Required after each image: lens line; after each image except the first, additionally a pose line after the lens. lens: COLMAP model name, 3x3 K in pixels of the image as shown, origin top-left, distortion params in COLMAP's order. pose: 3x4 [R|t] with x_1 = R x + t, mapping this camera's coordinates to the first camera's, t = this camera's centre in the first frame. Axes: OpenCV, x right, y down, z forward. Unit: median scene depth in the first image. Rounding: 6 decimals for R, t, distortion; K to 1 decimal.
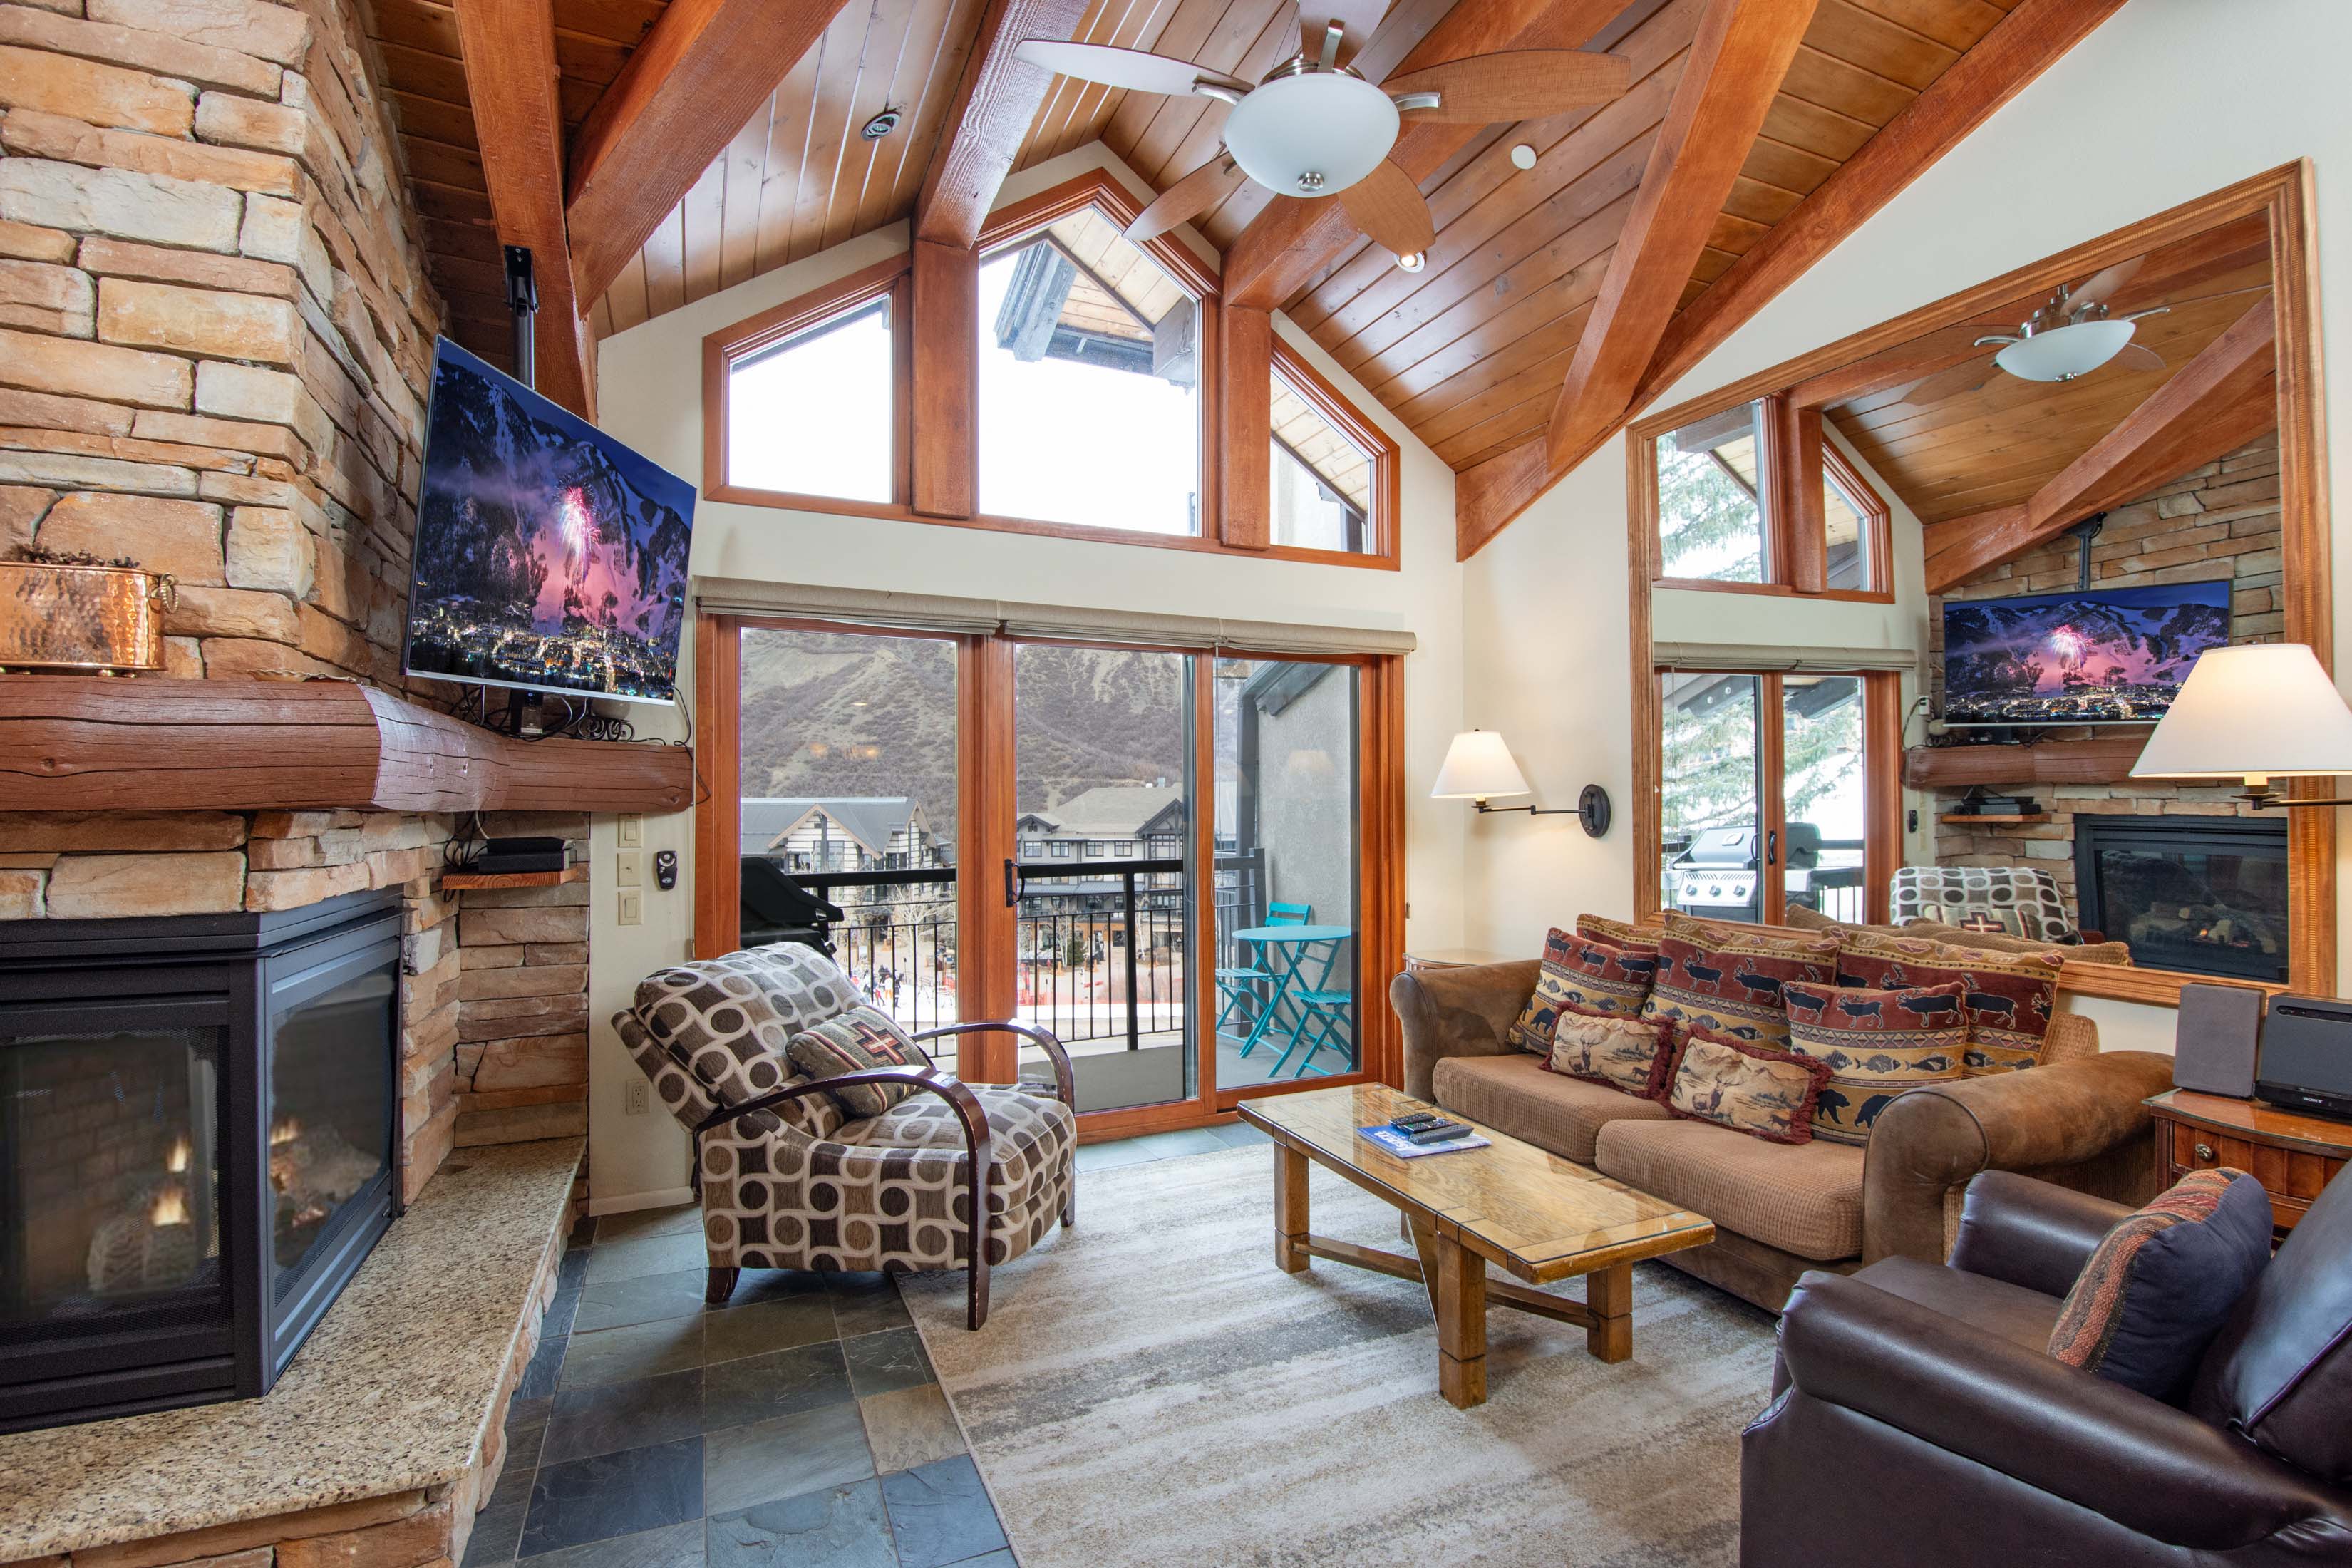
lens RADIAL K [[1068.7, 0, 1141.5], [0, 1068.7, 787.5], [0, 0, 1]] dist [0.002405, 0.000010]
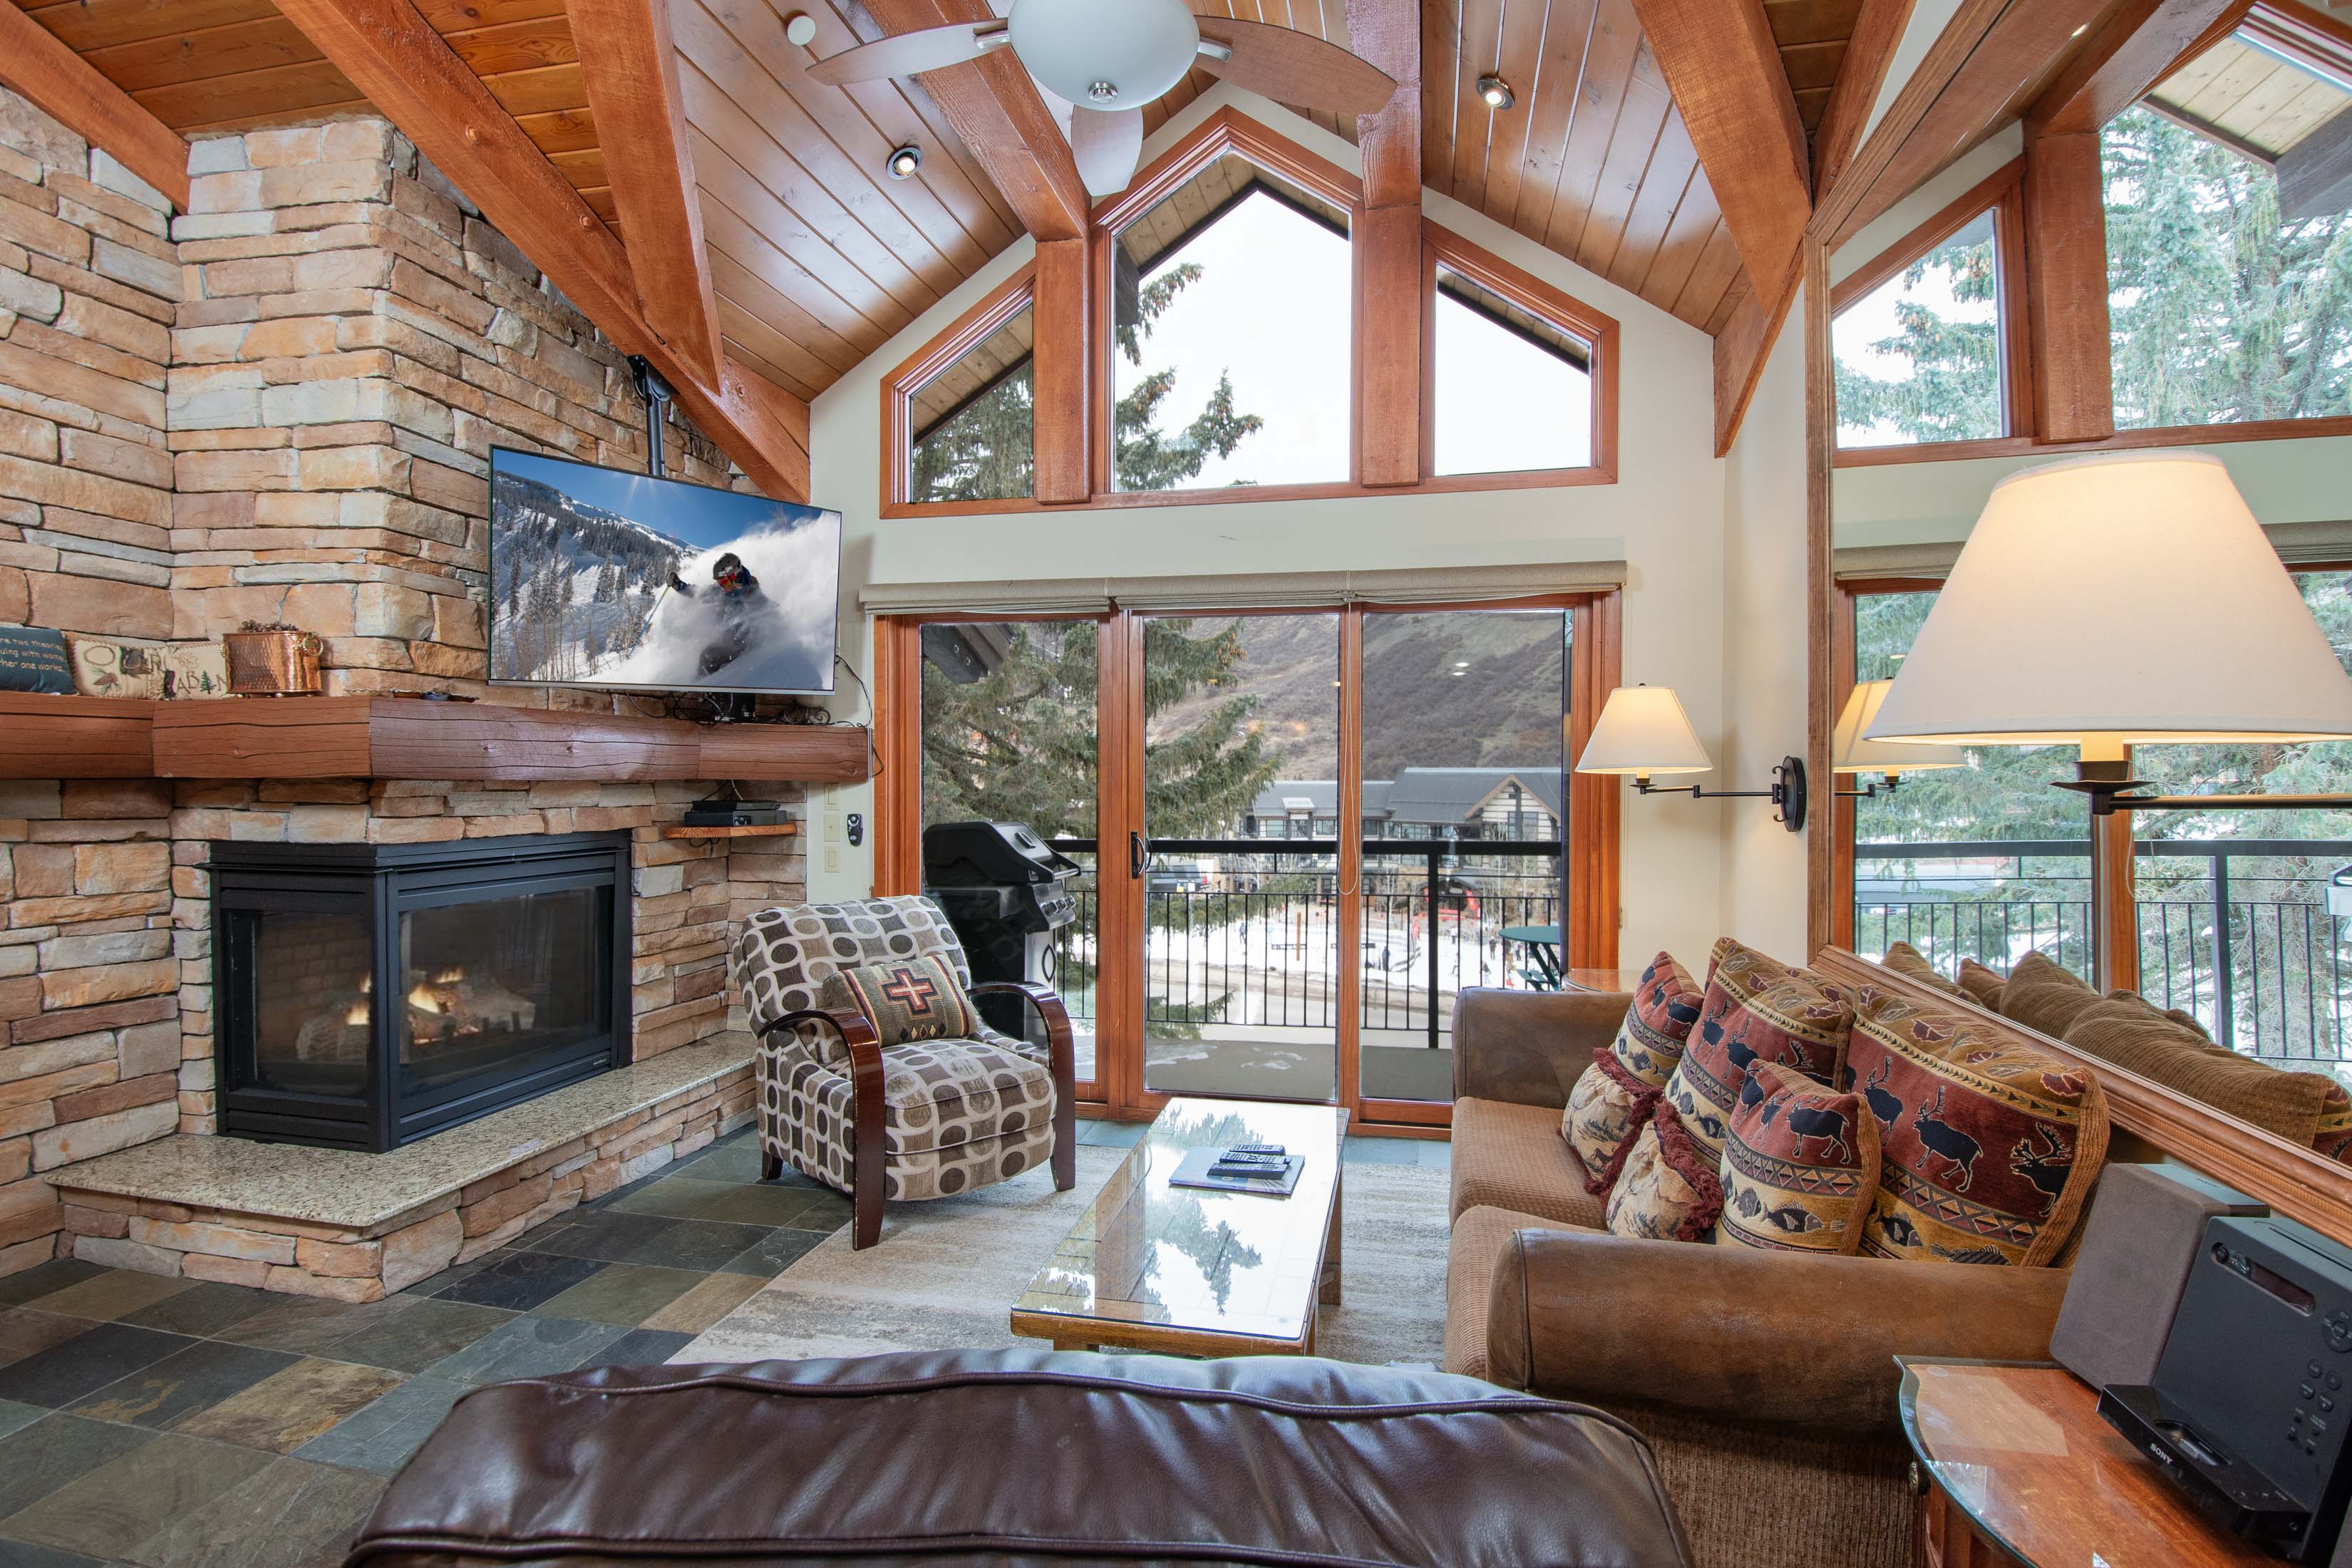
lens RADIAL K [[1079.1, 0, 1176.0], [0, 1079.1, 784.0], [0, 0, 1]] dist [0.012932, -0.000035]
pose [[0.815877, 0.011640, -0.578108, 0.578749], [0.002667, 0.999711, 0.023893, -0.002913], [0.578219, -0.021036, 0.815610, 0.214918]]
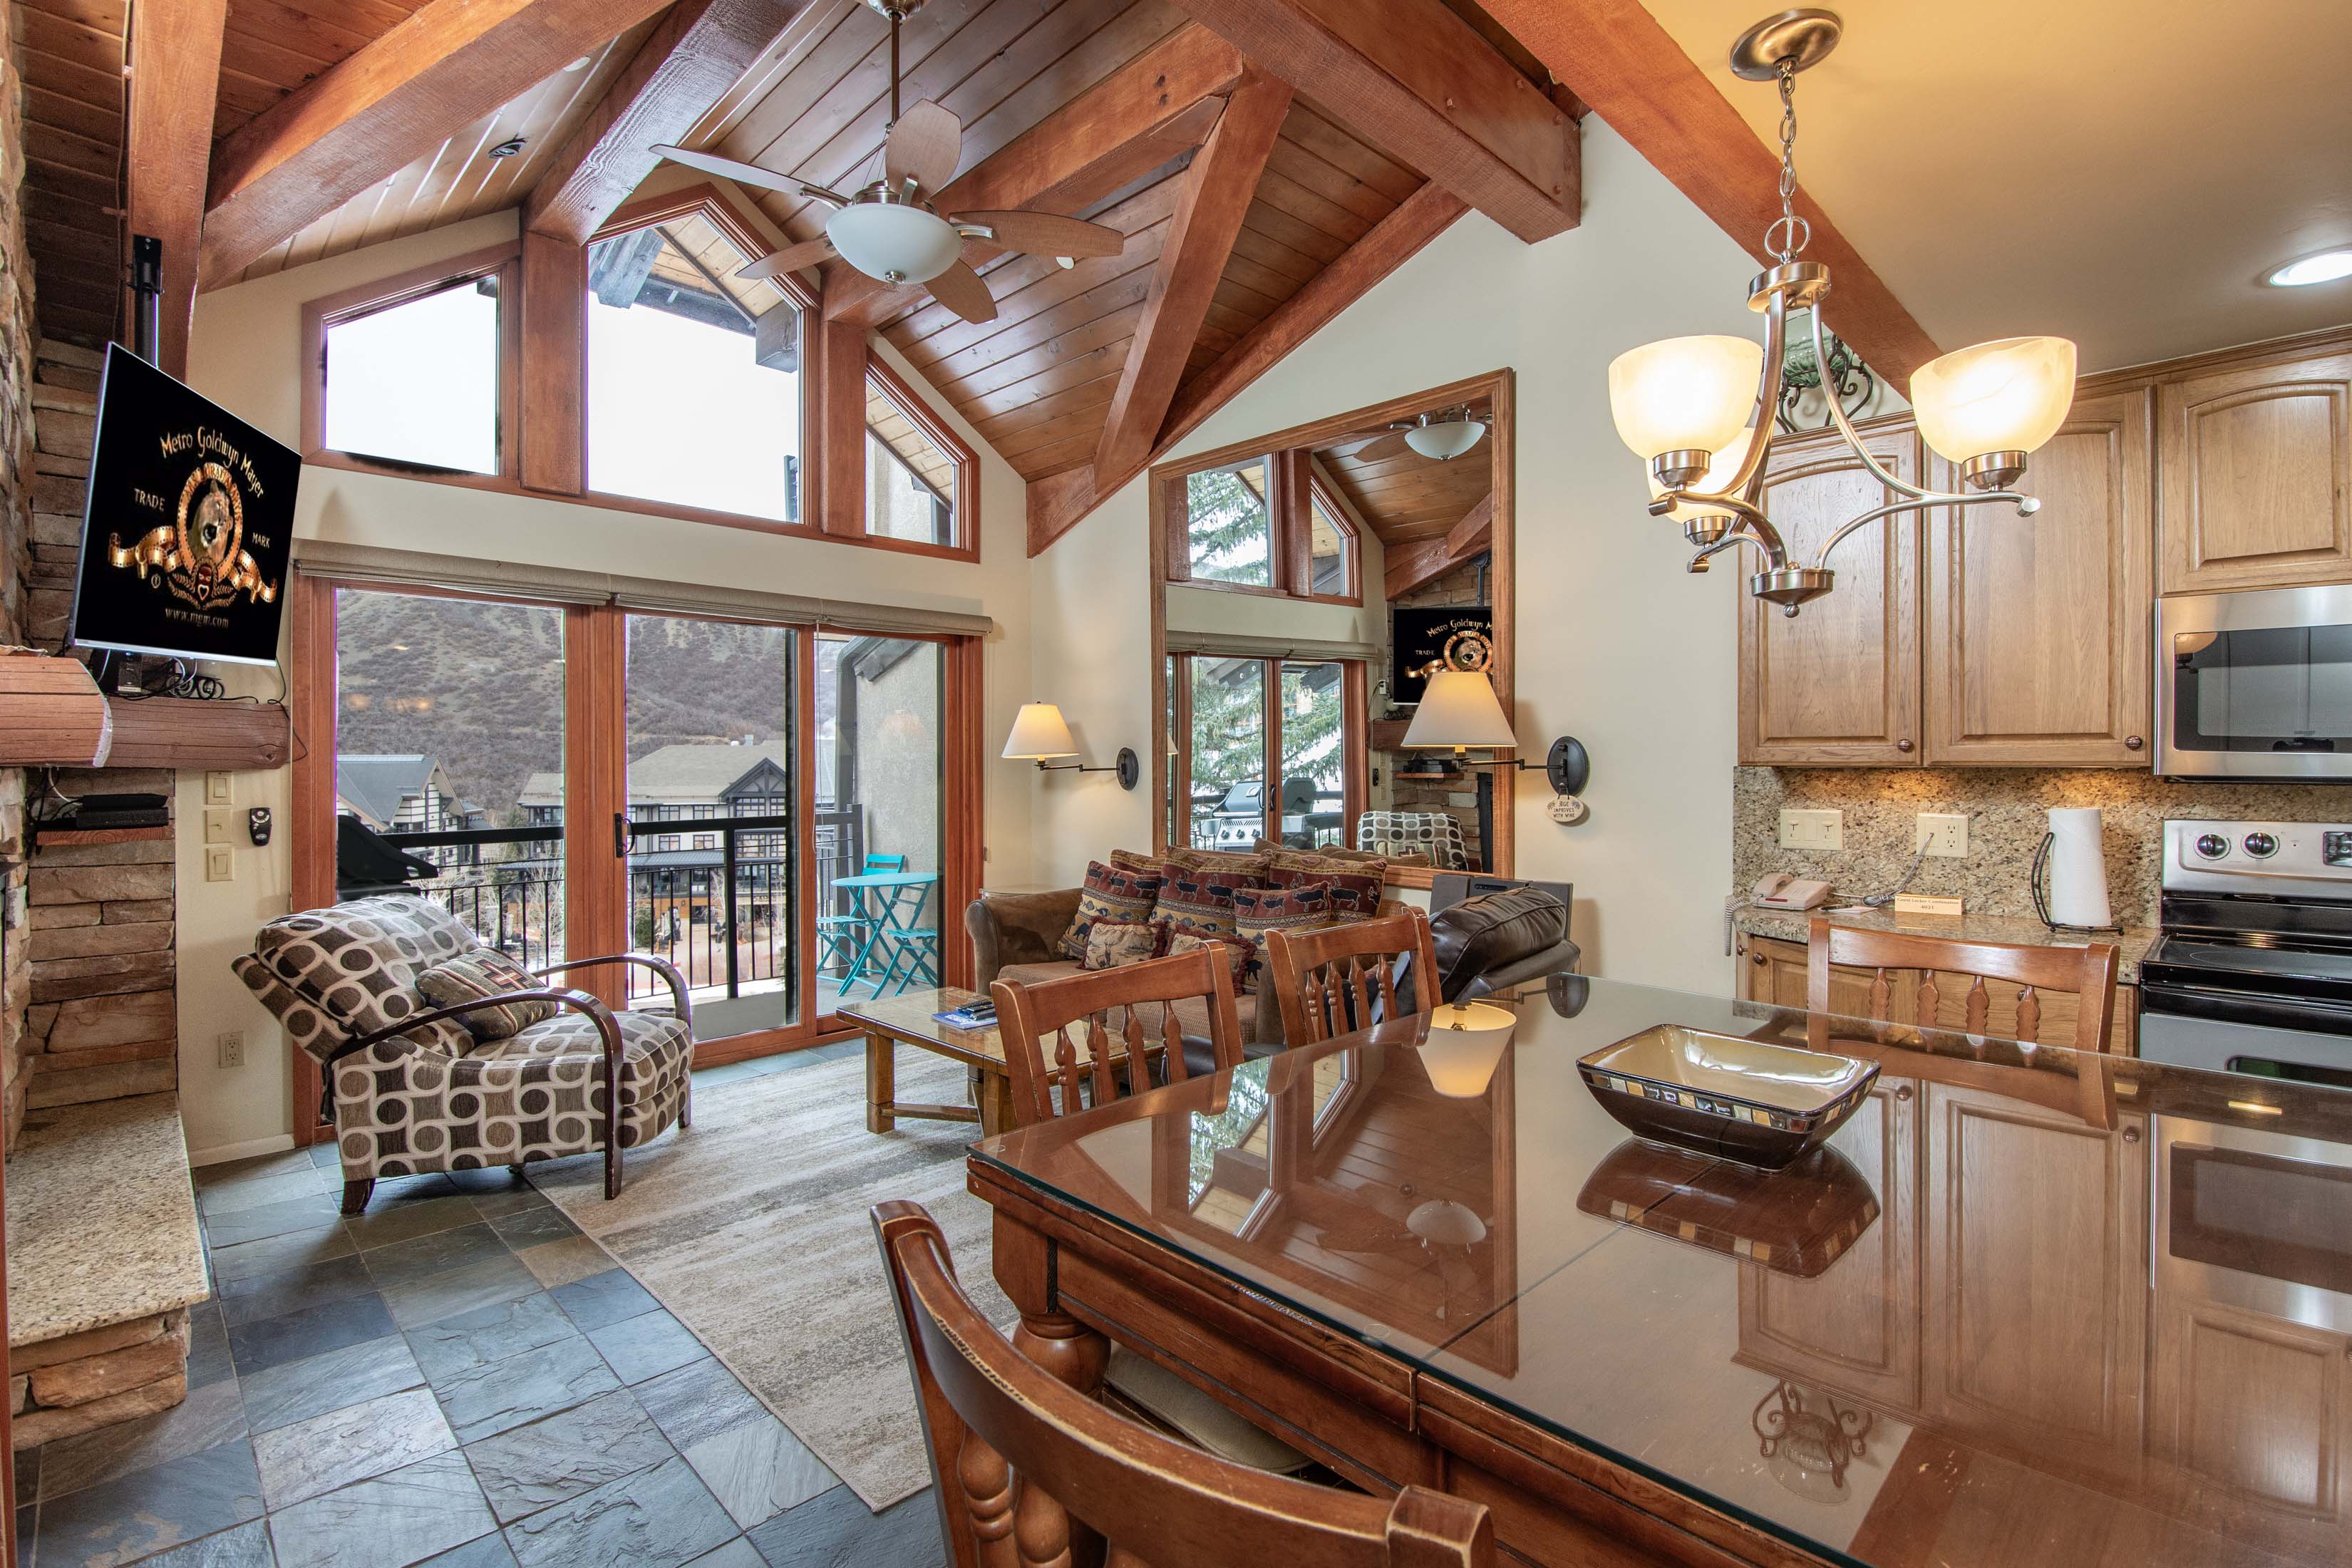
lens RADIAL K [[1130.9, 0, 1120.9], [0, 1130.9, 773.4], [0, 0, 1]] dist [0.020045, -0.038771]
pose [[0.944014, -0.001155, 0.329902, -0.026454], [-0.006681, 0.999722, 0.022617, -0.003104], [-0.329836, -0.023555, 0.943744, -0.288575]]
